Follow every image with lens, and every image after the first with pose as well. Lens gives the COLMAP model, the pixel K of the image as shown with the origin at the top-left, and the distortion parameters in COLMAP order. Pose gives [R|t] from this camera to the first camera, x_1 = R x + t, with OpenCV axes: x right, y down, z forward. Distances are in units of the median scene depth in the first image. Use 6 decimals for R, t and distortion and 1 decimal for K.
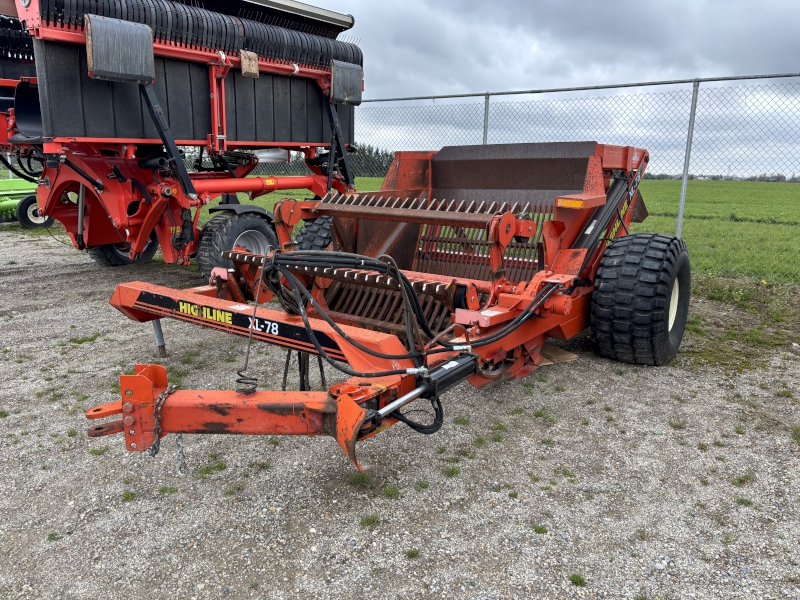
lens RADIAL K [[608.7, 0, 400.0], [0, 608.7, 300.0], [0, 0, 1]] dist [0.033946, -0.007157]
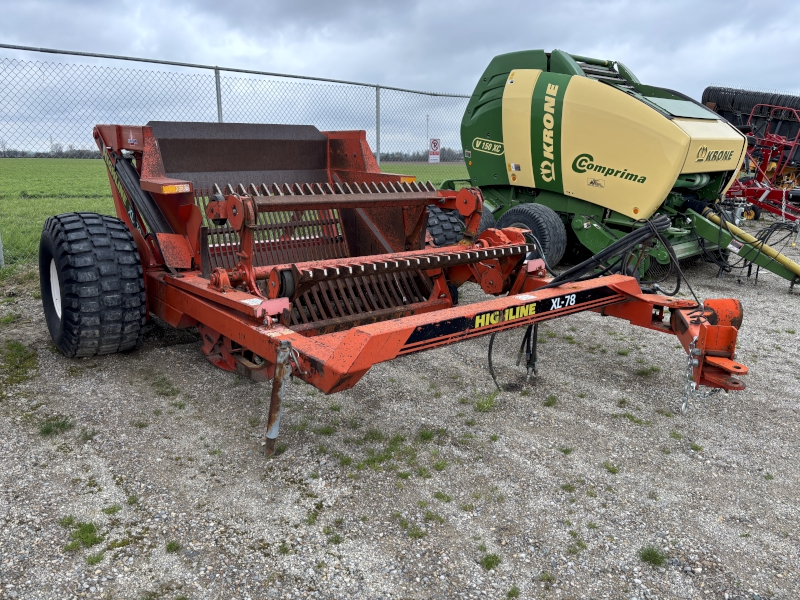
lens RADIAL K [[610.2, 0, 400.1], [0, 610.2, 283.5], [0, 0, 1]] dist [0.002377, 0.003752]
pose [[0.239476, -0.209872, 0.947948, -1.149846], [0.191129, 0.967443, 0.165904, -0.196347], [-0.951904, 0.141451, 0.271792, 0.849810]]
